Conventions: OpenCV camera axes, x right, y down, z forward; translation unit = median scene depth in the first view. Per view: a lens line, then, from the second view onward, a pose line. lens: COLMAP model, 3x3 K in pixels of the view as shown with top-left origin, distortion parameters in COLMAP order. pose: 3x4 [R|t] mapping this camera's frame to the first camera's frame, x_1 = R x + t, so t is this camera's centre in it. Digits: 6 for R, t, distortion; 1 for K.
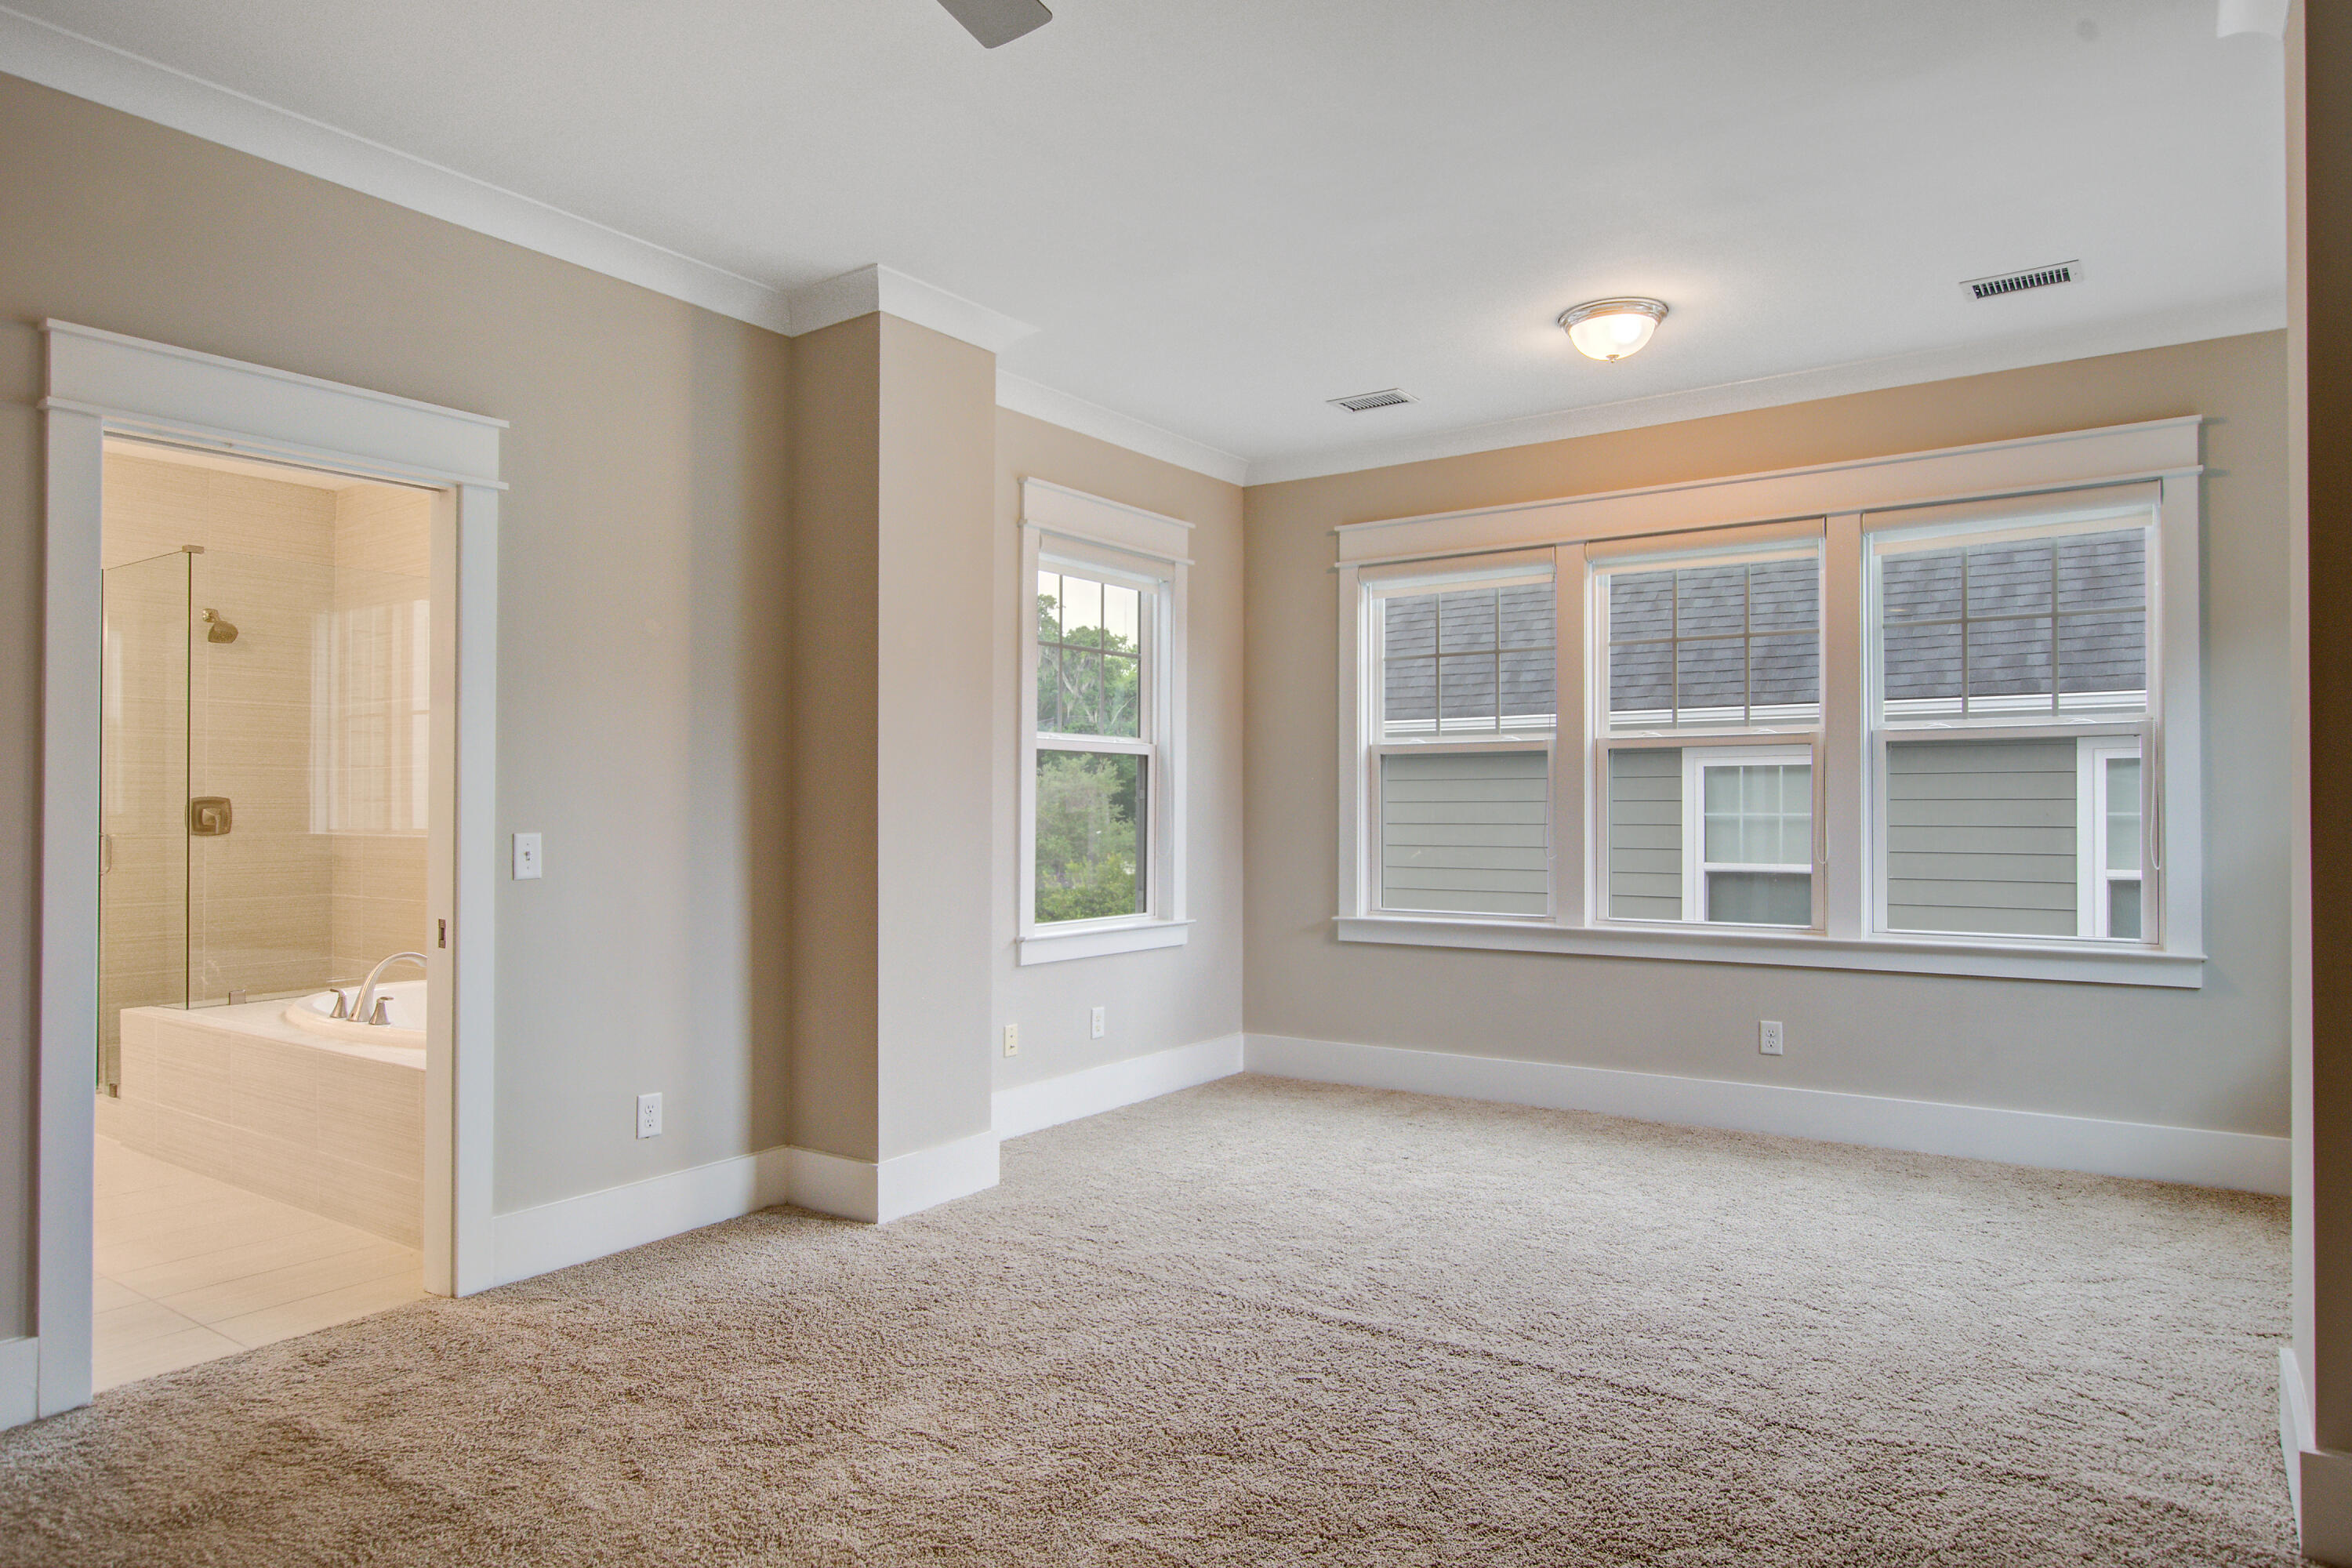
lens RADIAL K [[1418.8, 0, 1179.6], [0, 1418.8, 791.0], [0, 0, 1]] dist [-0.013441, 0.005520]
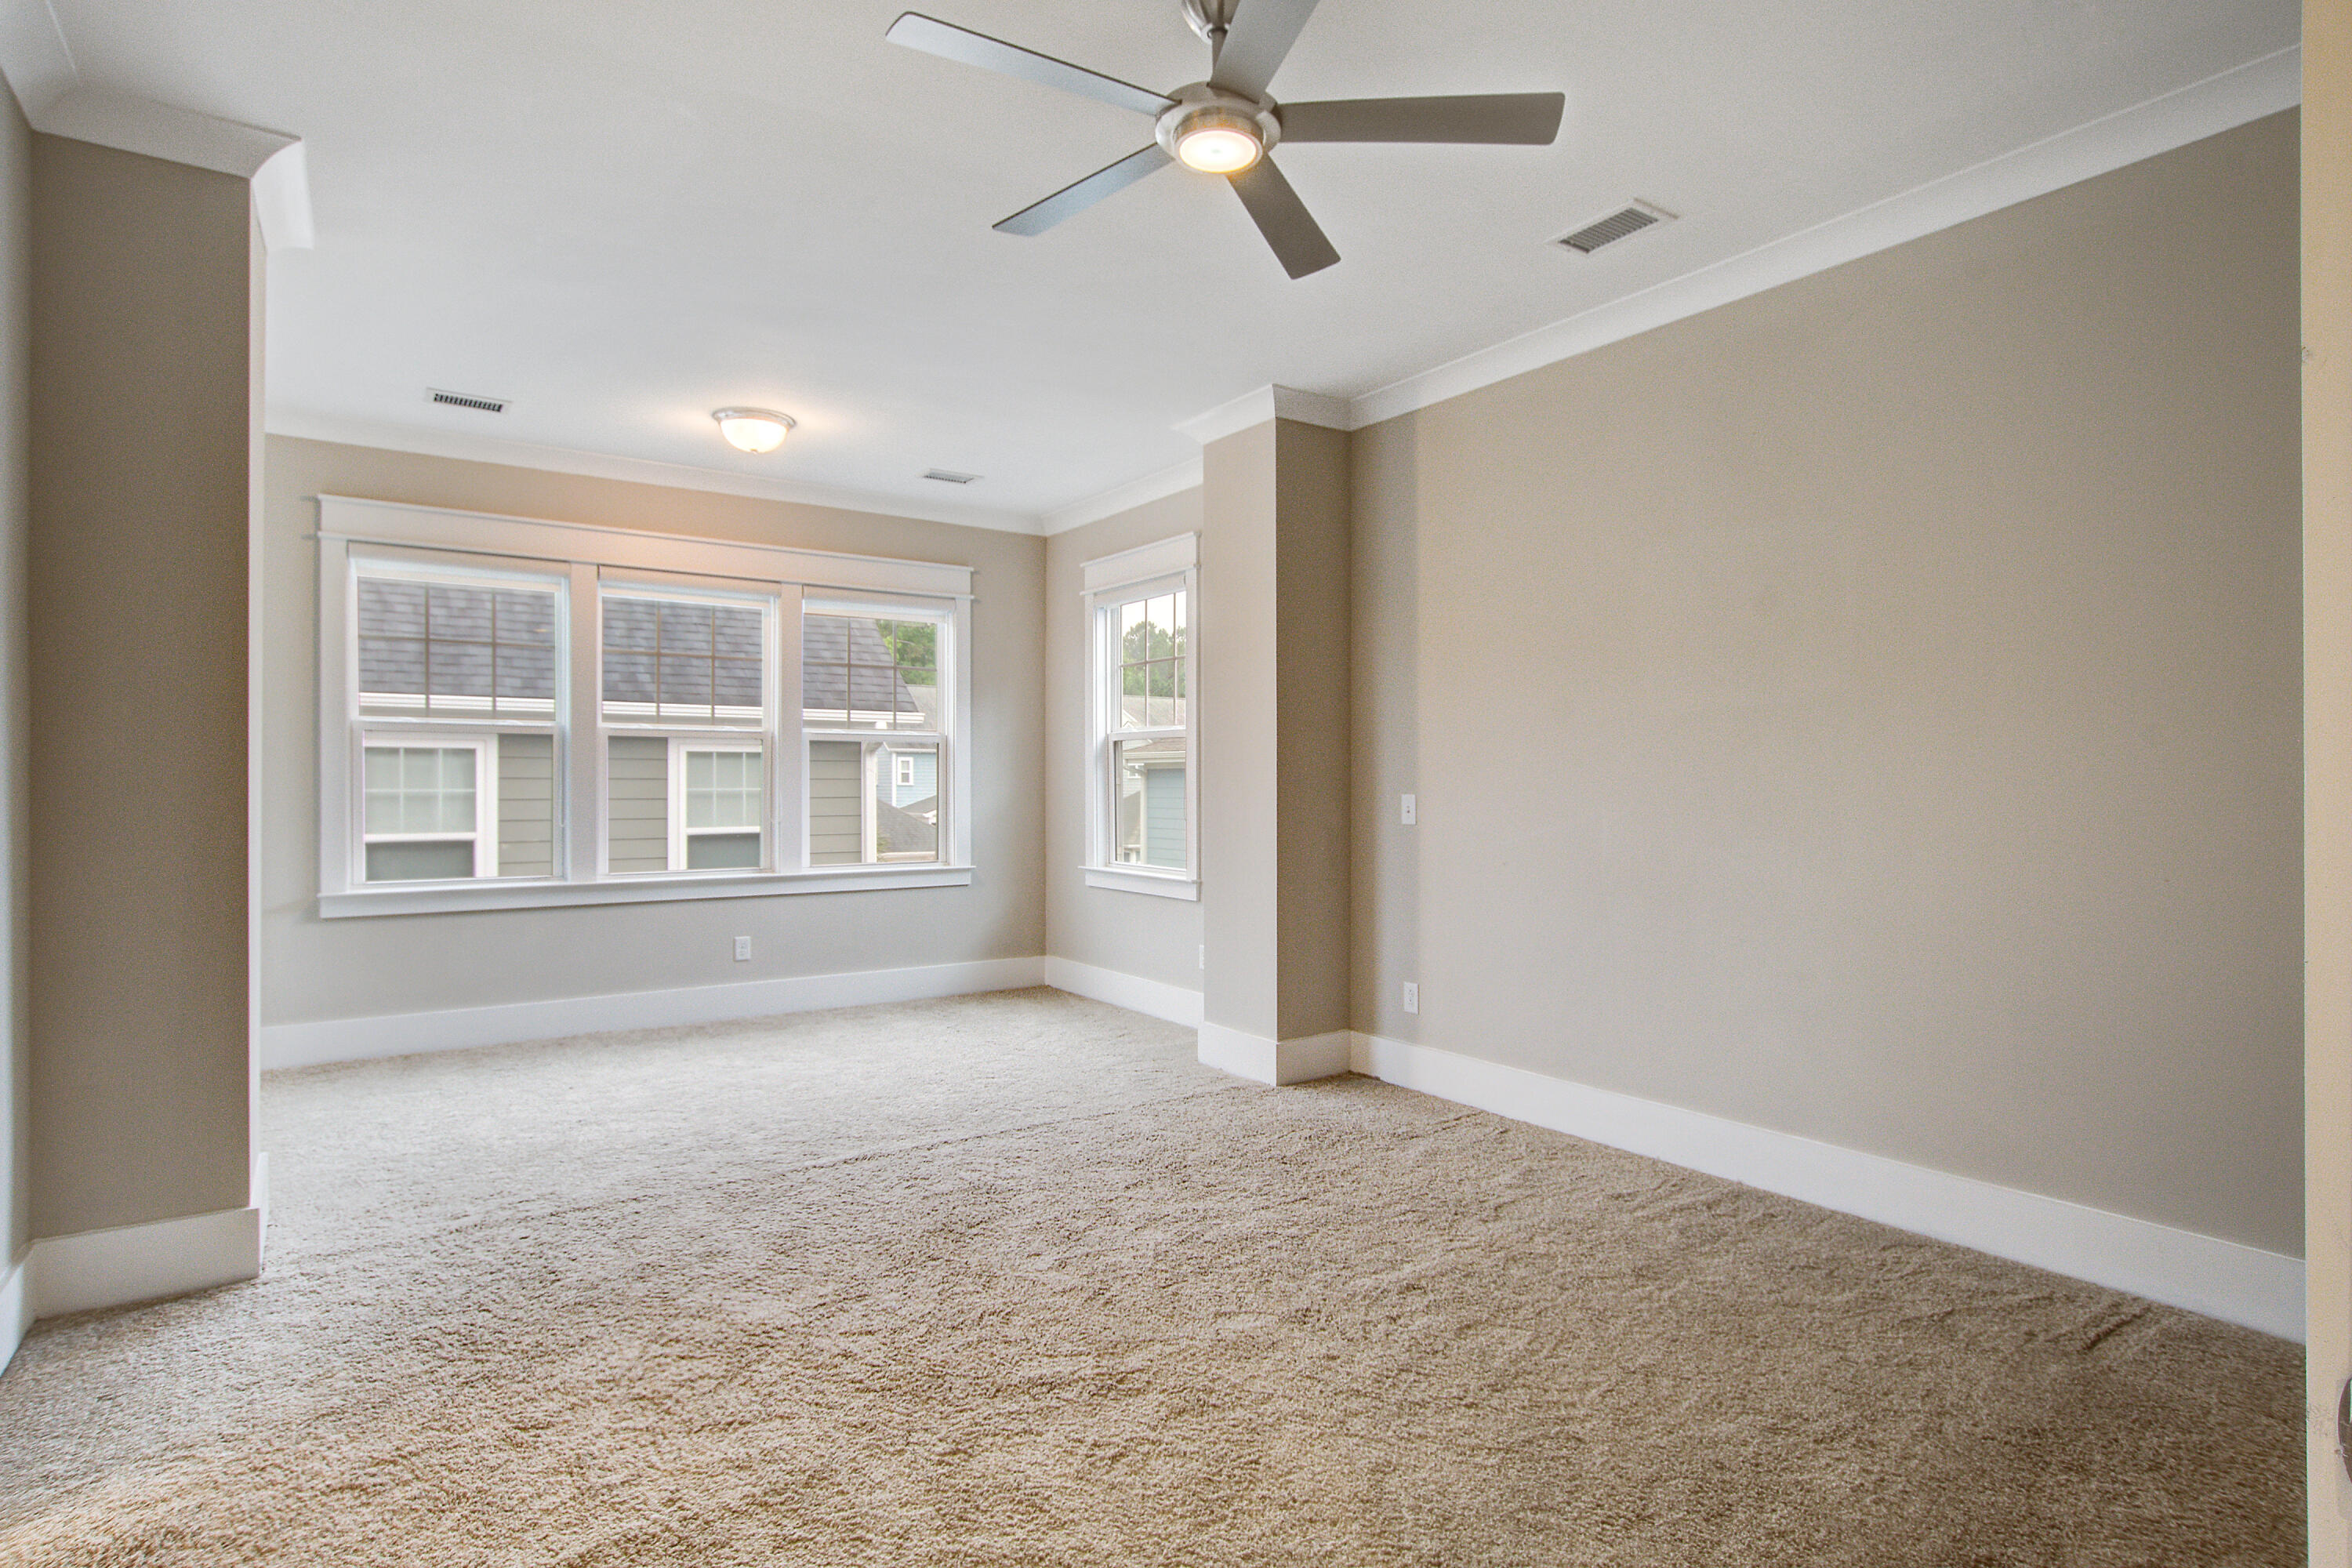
lens RADIAL K [[1181.1, 0, 1170.5], [0, 1181.1, 793.4], [0, 0, 1]] dist [-0.002180, 0.000970]
pose [[0.350175, -0.003903, 0.936676, -0.526933], [-0.013125, 0.999873, 0.009073, 0.004697], [-0.936592, -0.015471, 0.350079, 0.198037]]
